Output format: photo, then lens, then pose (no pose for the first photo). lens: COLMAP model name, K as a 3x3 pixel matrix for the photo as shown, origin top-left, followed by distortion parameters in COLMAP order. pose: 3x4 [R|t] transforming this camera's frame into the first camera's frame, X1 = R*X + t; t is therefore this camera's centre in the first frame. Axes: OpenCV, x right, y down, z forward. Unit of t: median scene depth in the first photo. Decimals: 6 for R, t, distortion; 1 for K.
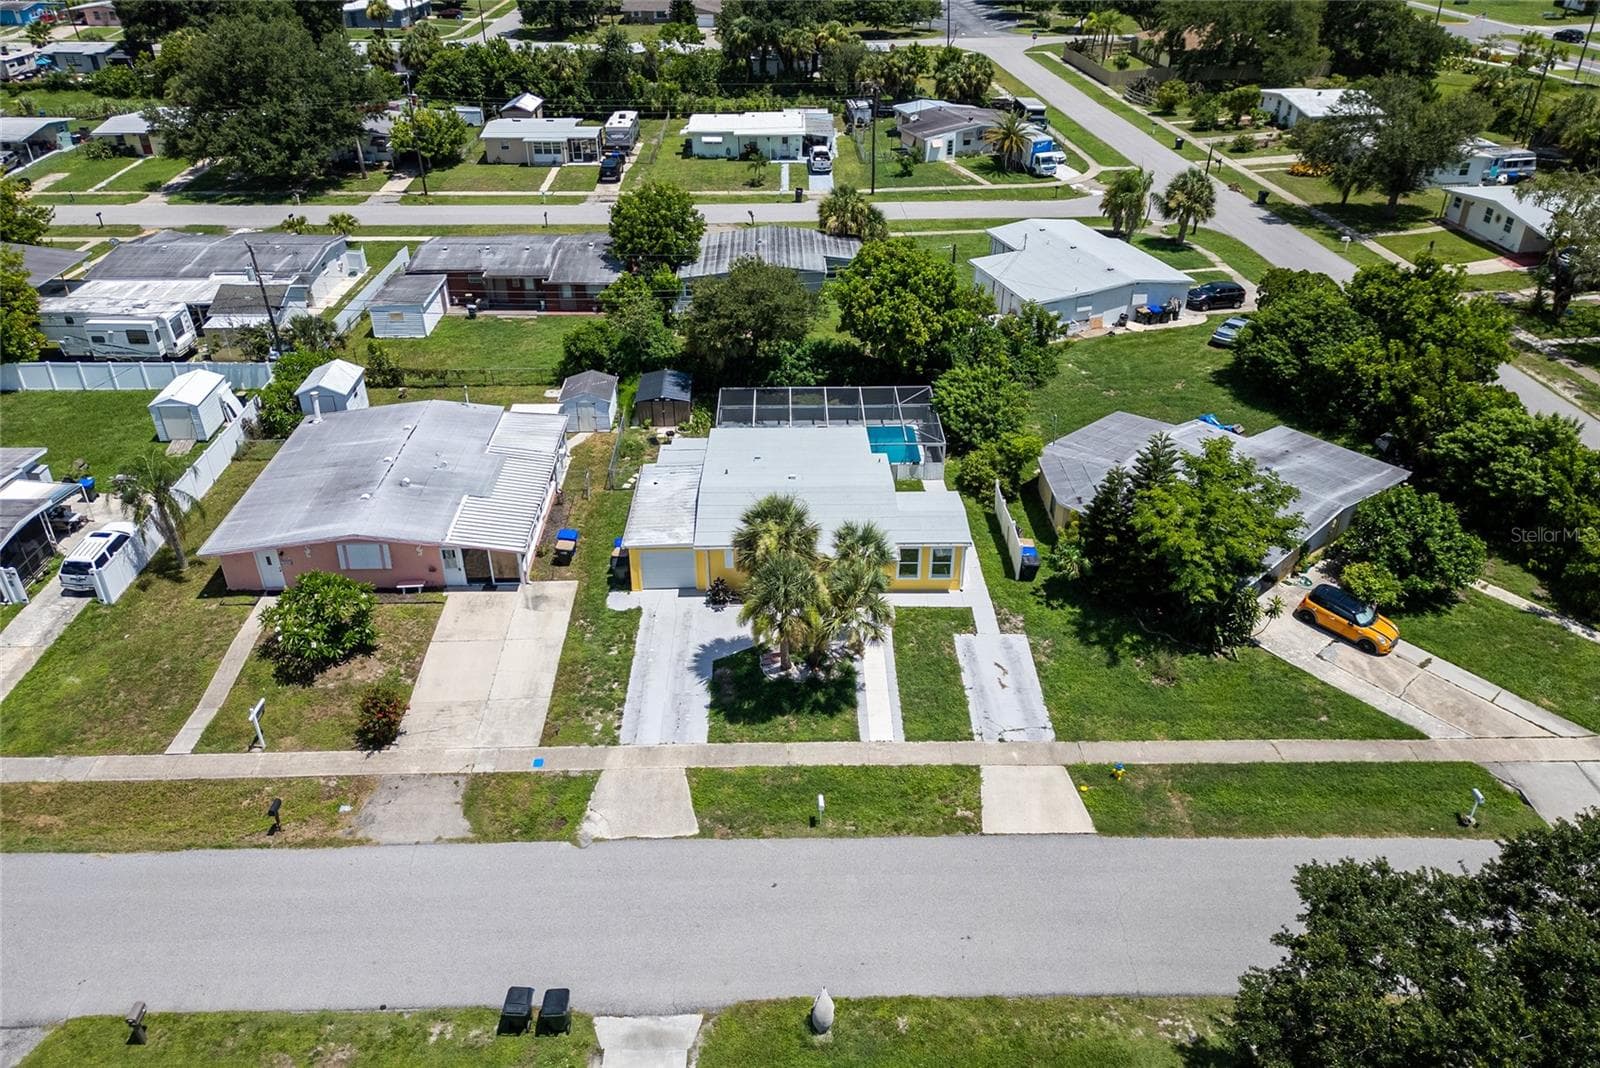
lens RADIAL K [[1100.3, 0, 800.0], [0, 1100.3, 534.0], [0, 0, 1]] dist [0.093389, -0.098201]
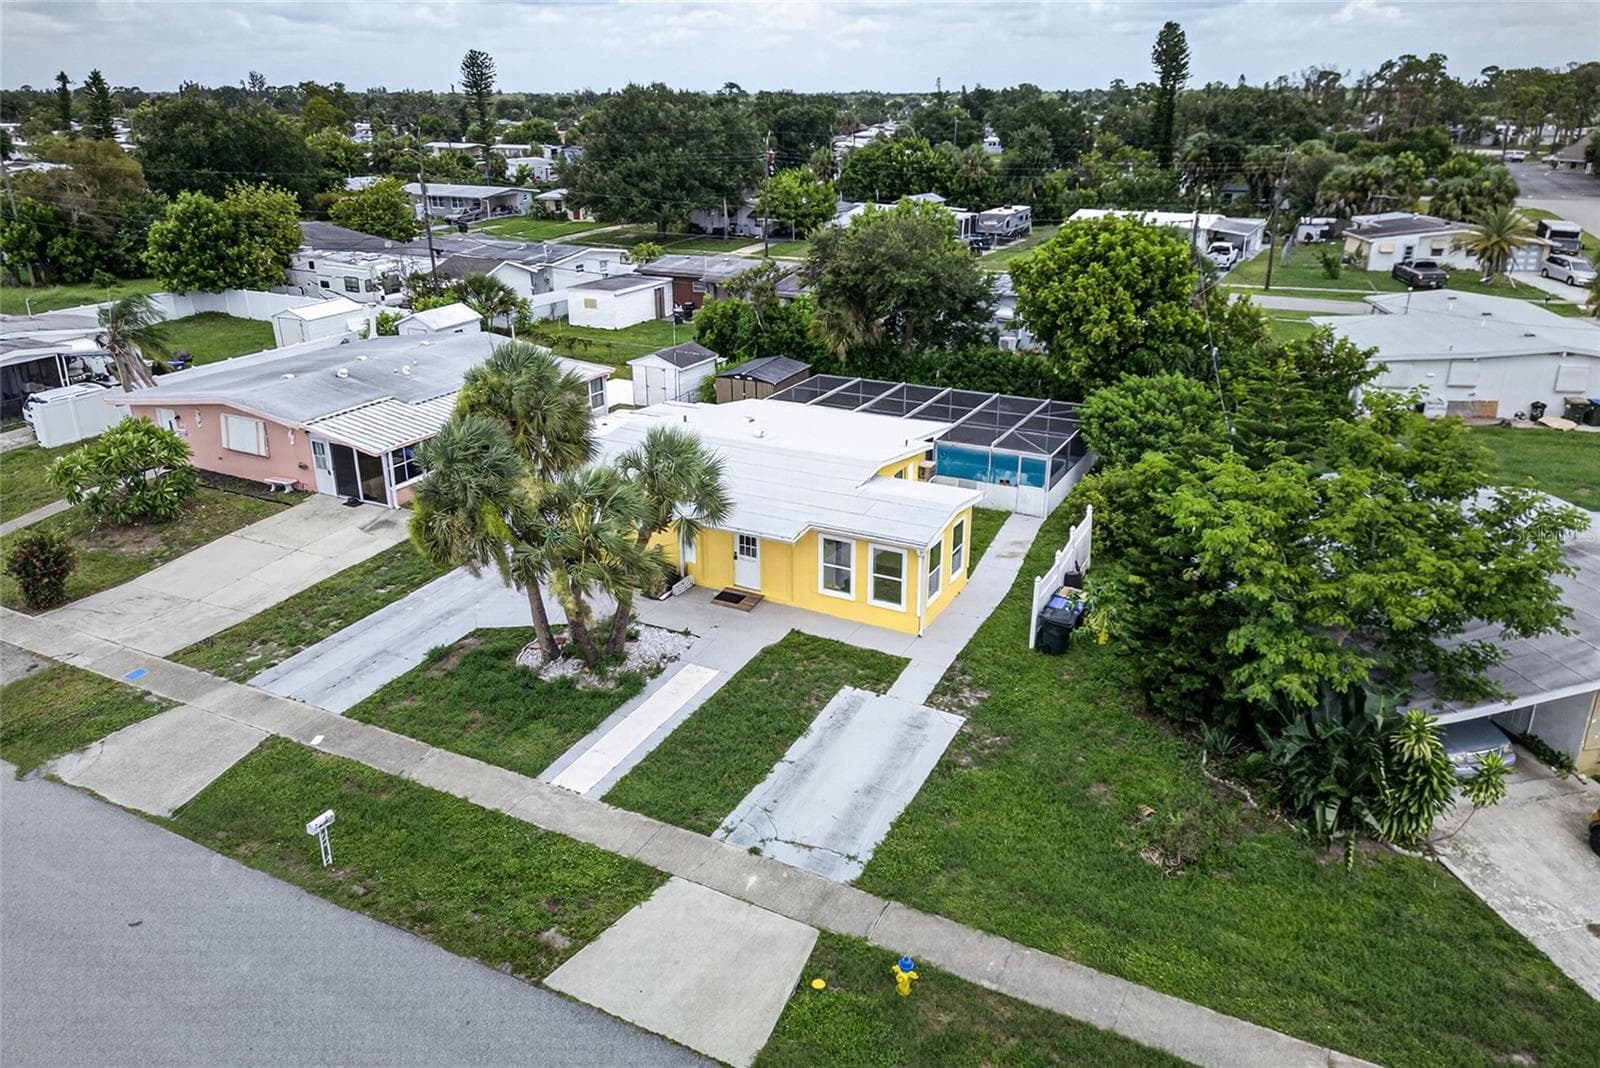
lens RADIAL K [[1146.1, 0, 797.1], [0, 1146.1, 479.6], [0, 0, 1]] dist [0.033471, -0.002655]
pose [[0.878586, 0.152020, -0.452744, 0.394945], [-0.254934, 0.950912, -0.175427, 0.107250], [0.403851, 0.269547, 0.874213, 0.480972]]
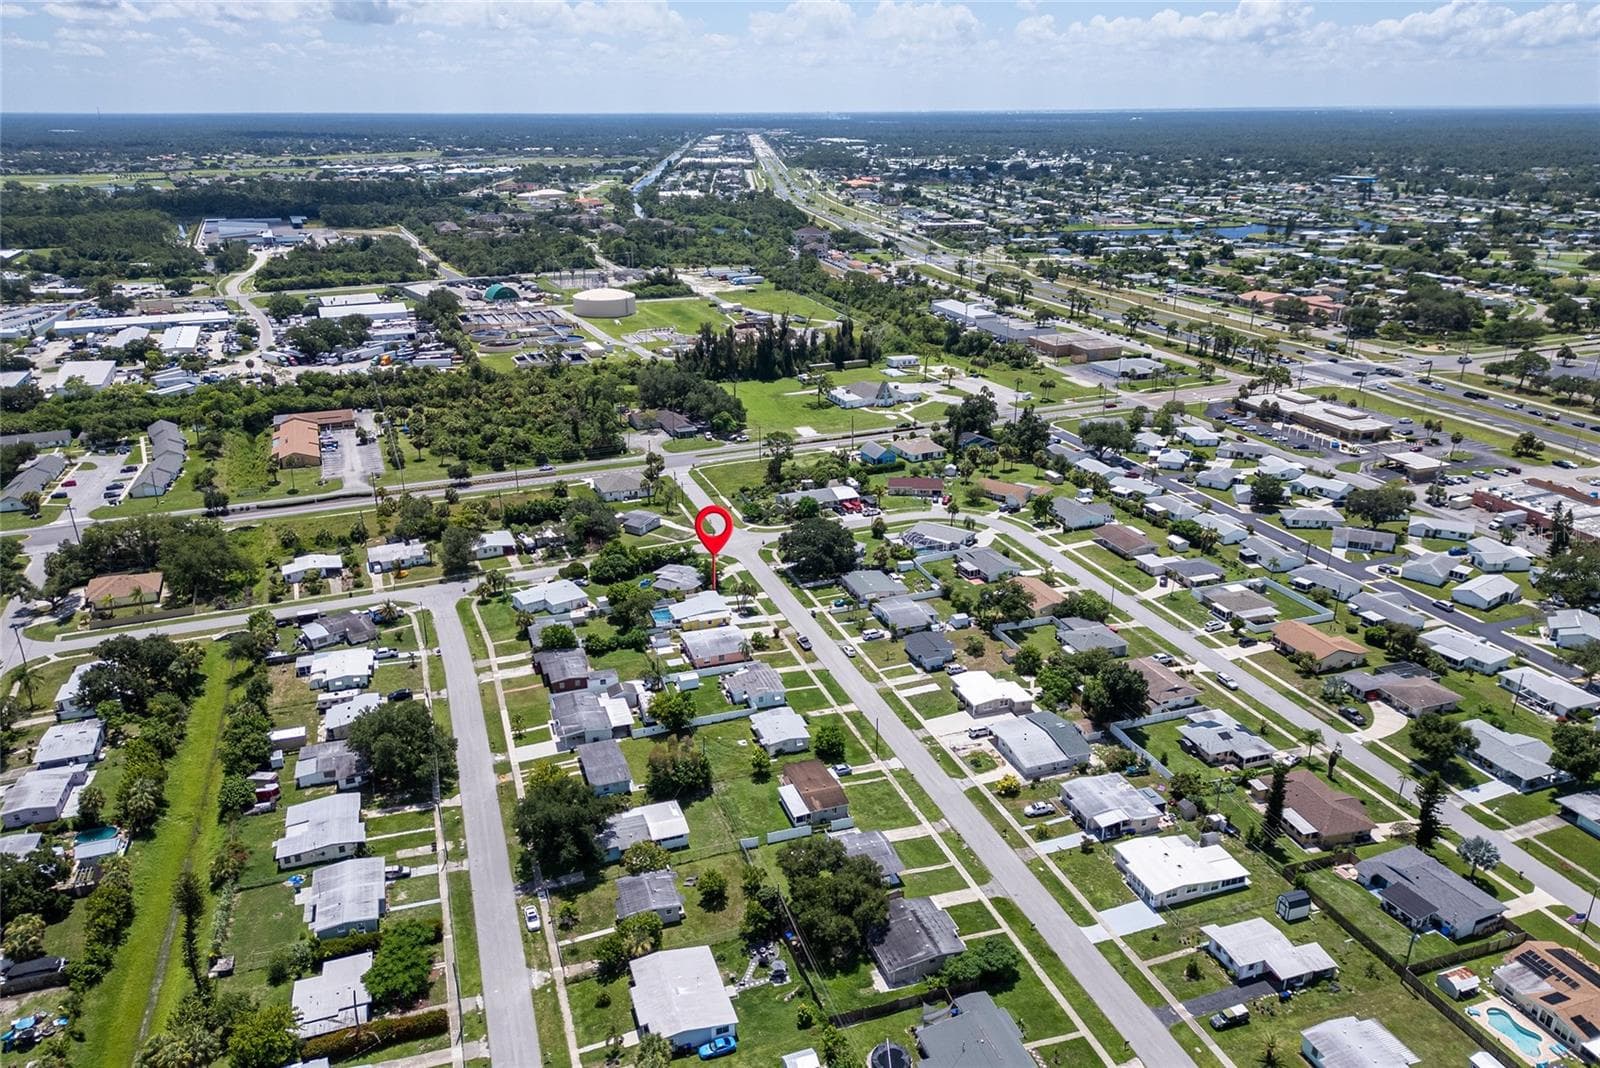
lens RADIAL K [[1117.9, 0, 797.4], [0, 1117.9, 577.6], [0, 0, 1]] dist [0.092180, -0.103158]
pose [[-0.308898, -0.360947, 0.879943, -5.443918], [0.517135, 0.712737, 0.473896, -2.766602], [-0.798219, 0.601435, -0.033505, 0.887539]]
